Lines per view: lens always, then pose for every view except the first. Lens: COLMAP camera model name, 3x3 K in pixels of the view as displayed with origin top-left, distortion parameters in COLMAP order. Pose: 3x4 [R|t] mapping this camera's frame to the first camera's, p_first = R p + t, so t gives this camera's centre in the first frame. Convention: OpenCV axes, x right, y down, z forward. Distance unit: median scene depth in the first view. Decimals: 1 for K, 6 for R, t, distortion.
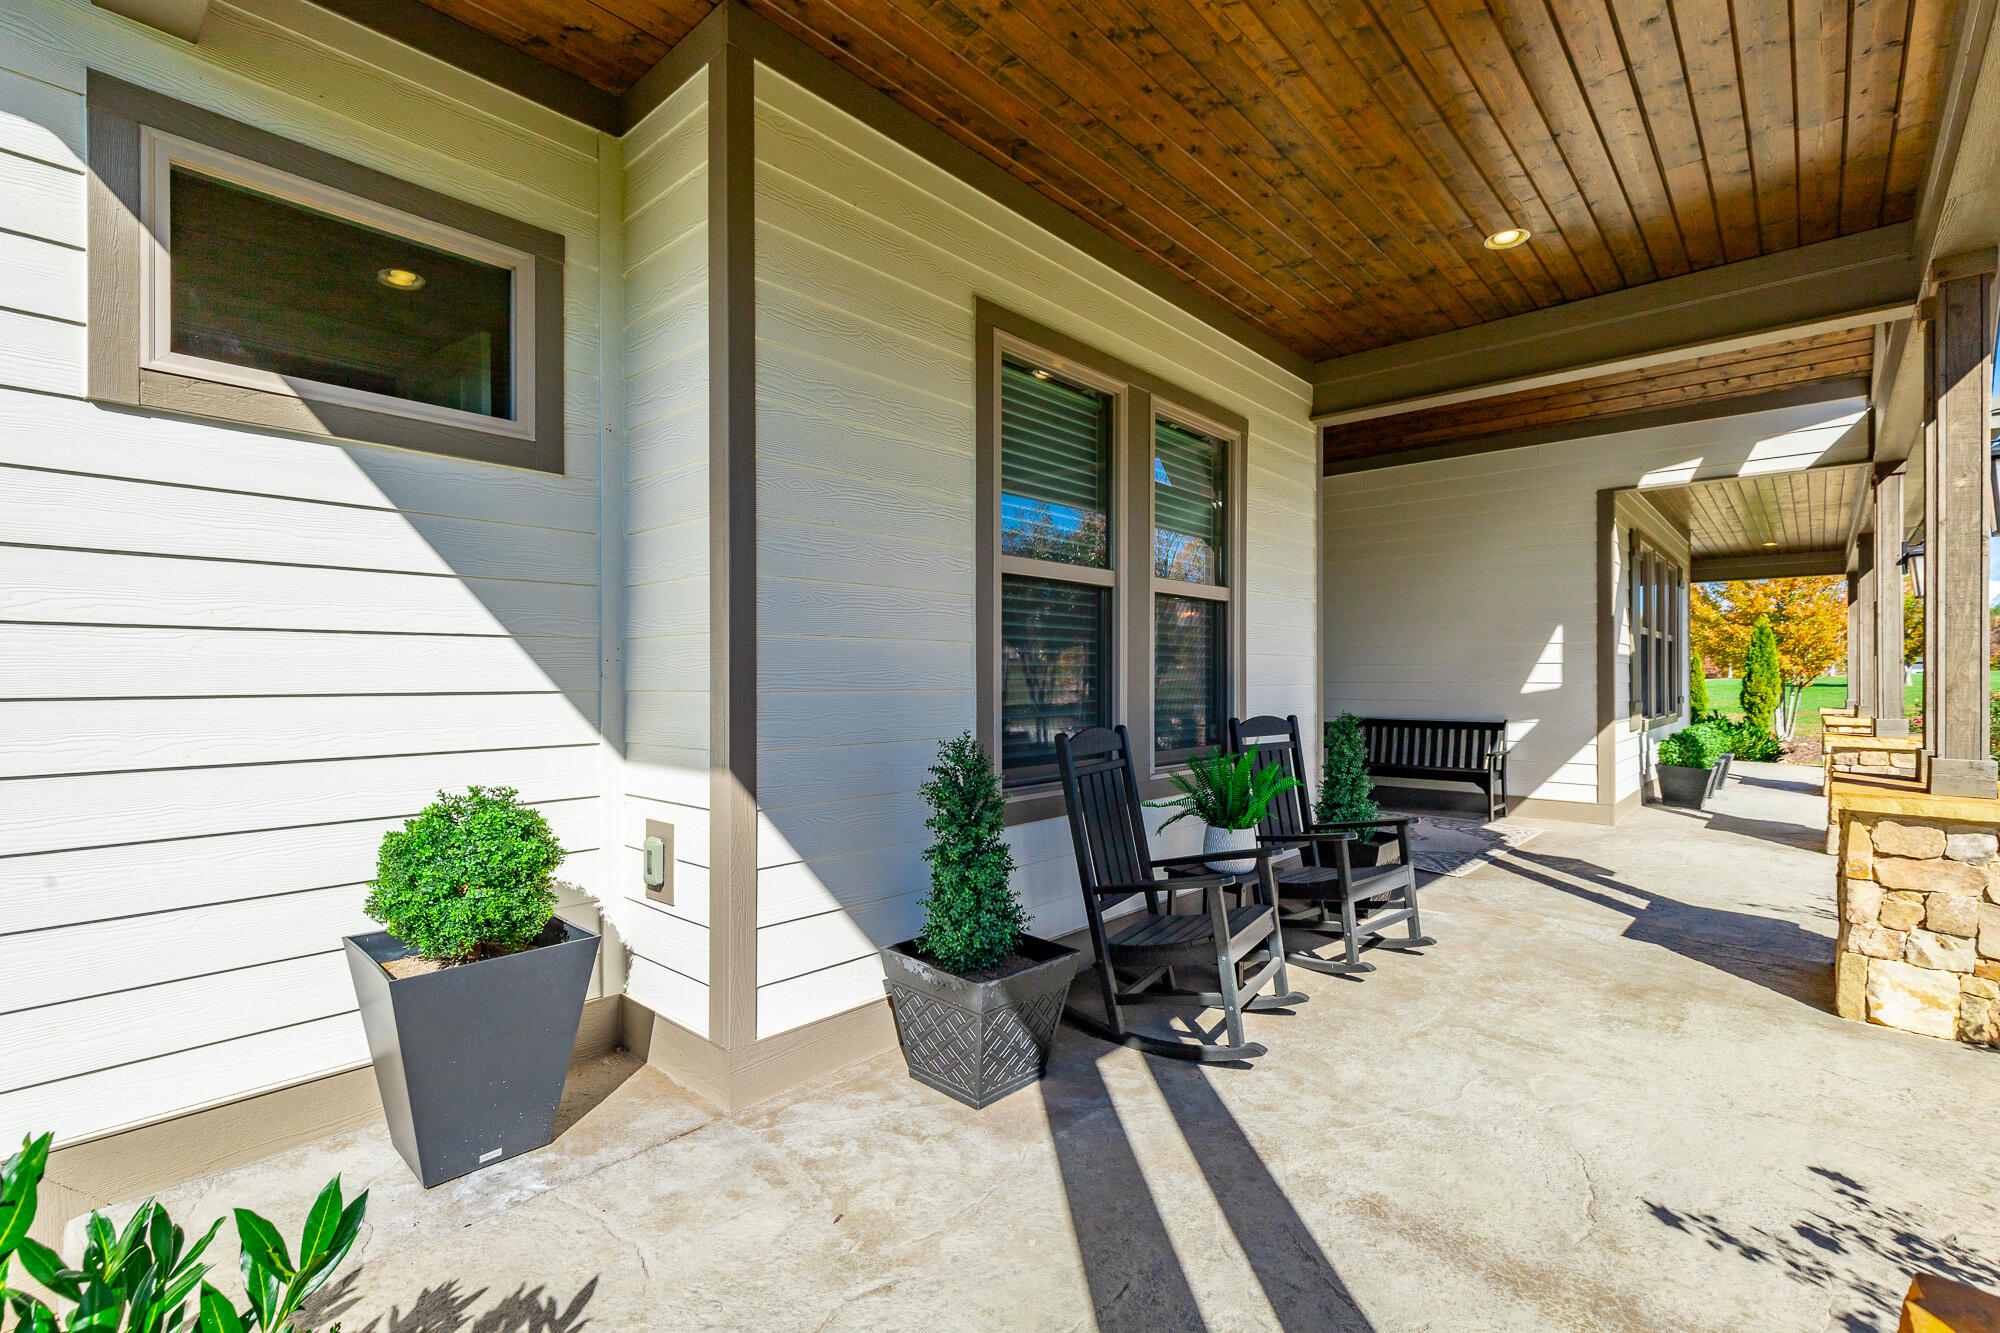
lens RADIAL K [[904.5, 0, 1012.4], [0, 904.5, 672.4], [0, 0, 1]] dist [-0.000052, 0.002464]
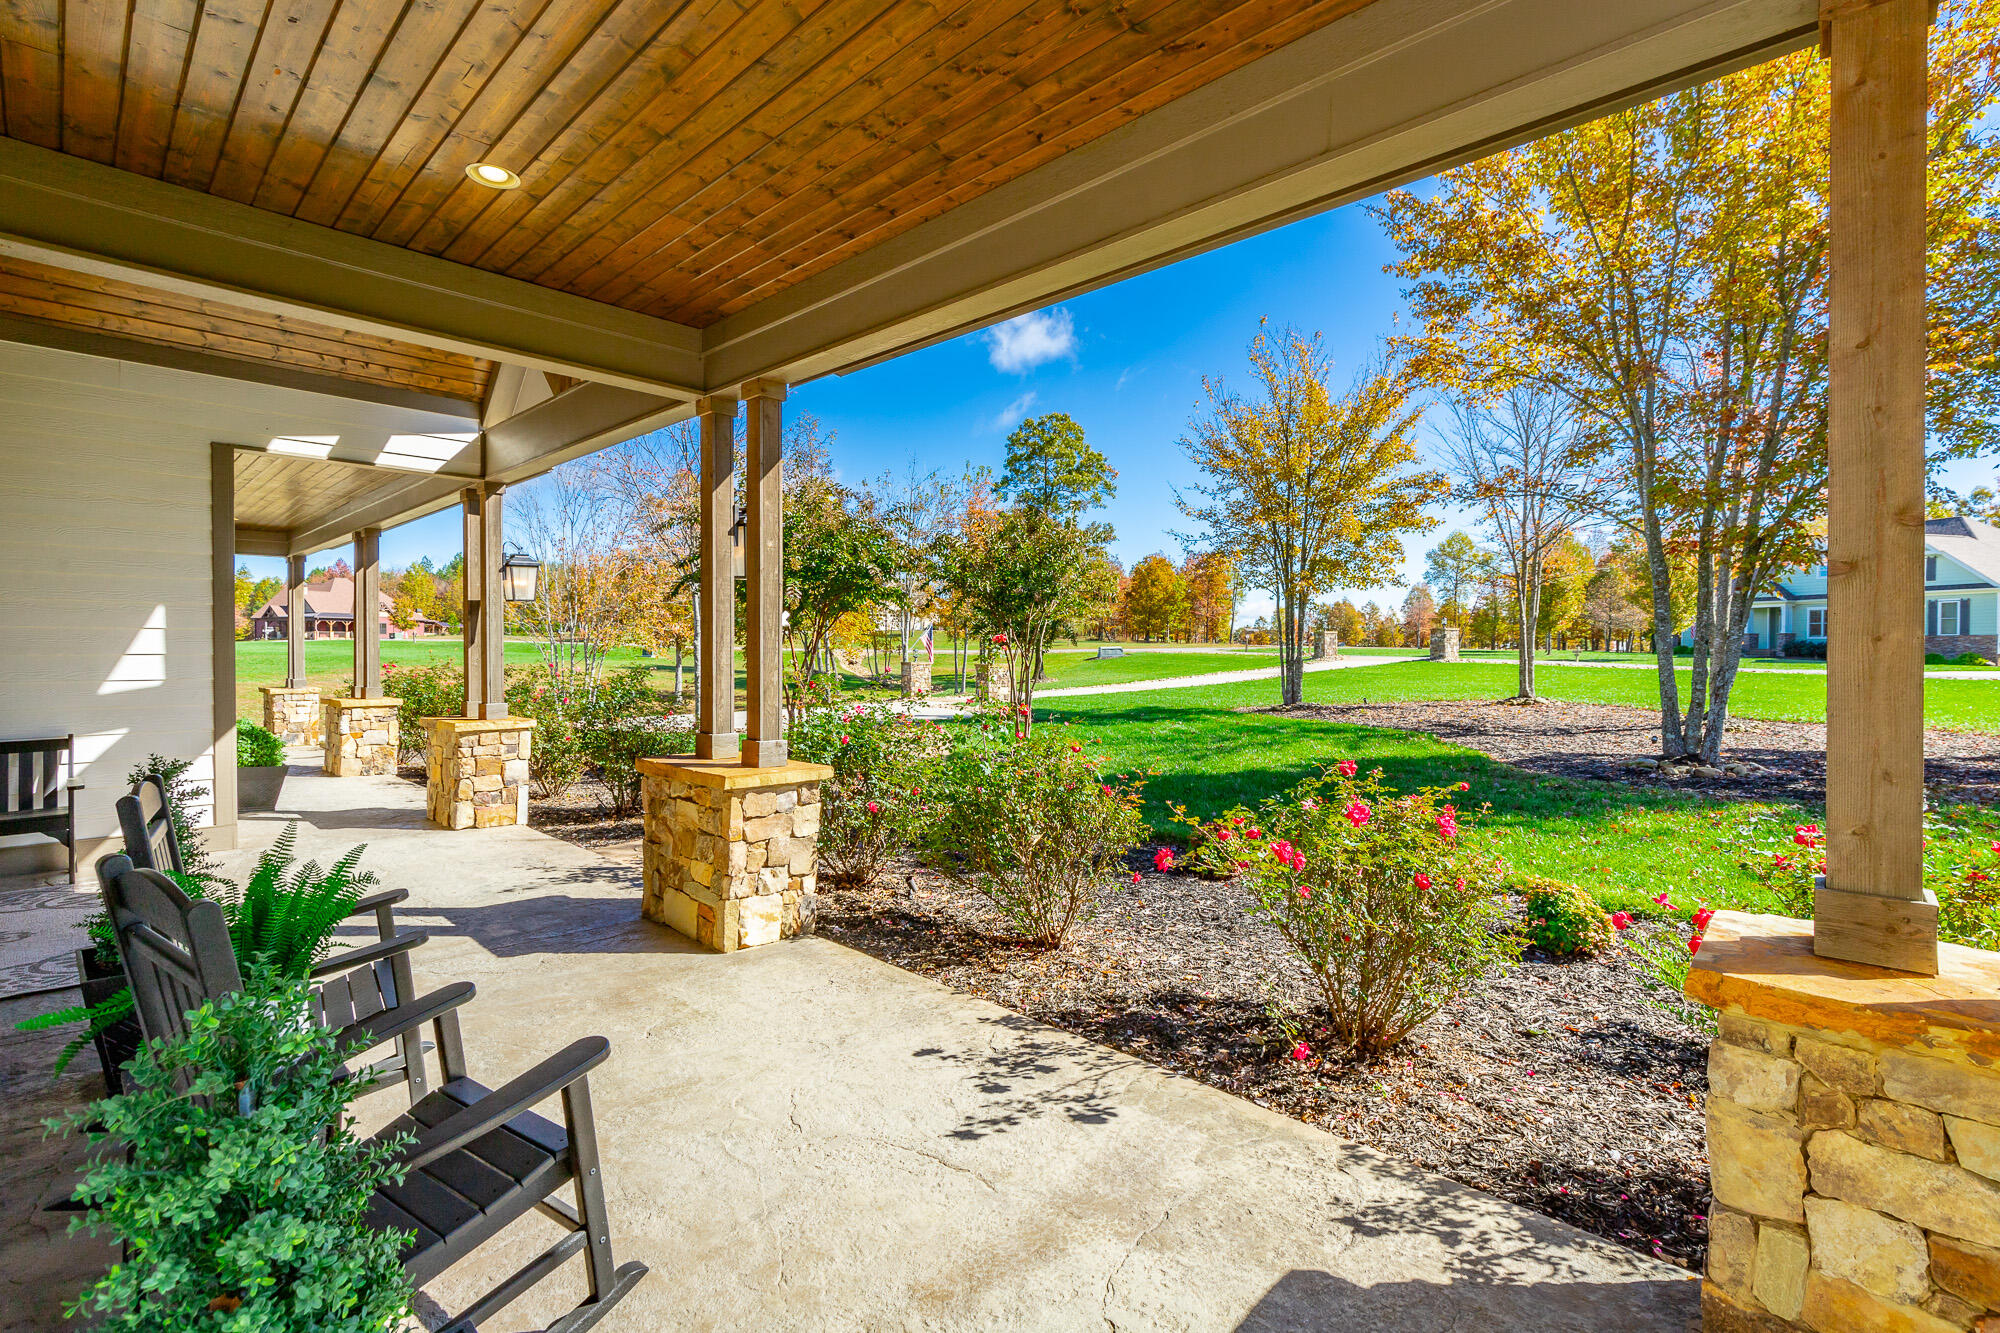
lens RADIAL K [[904.5, 0, 1012.2], [0, 904.5, 658.0], [0, 0, 1]] dist [-0.000052, 0.002464]
pose [[0.029060, -0.012004, 0.999506, -0.314399], [-0.008093, 0.999892, 0.012244, -0.047937], [-0.999545, -0.008445, 0.028959, 0.537374]]
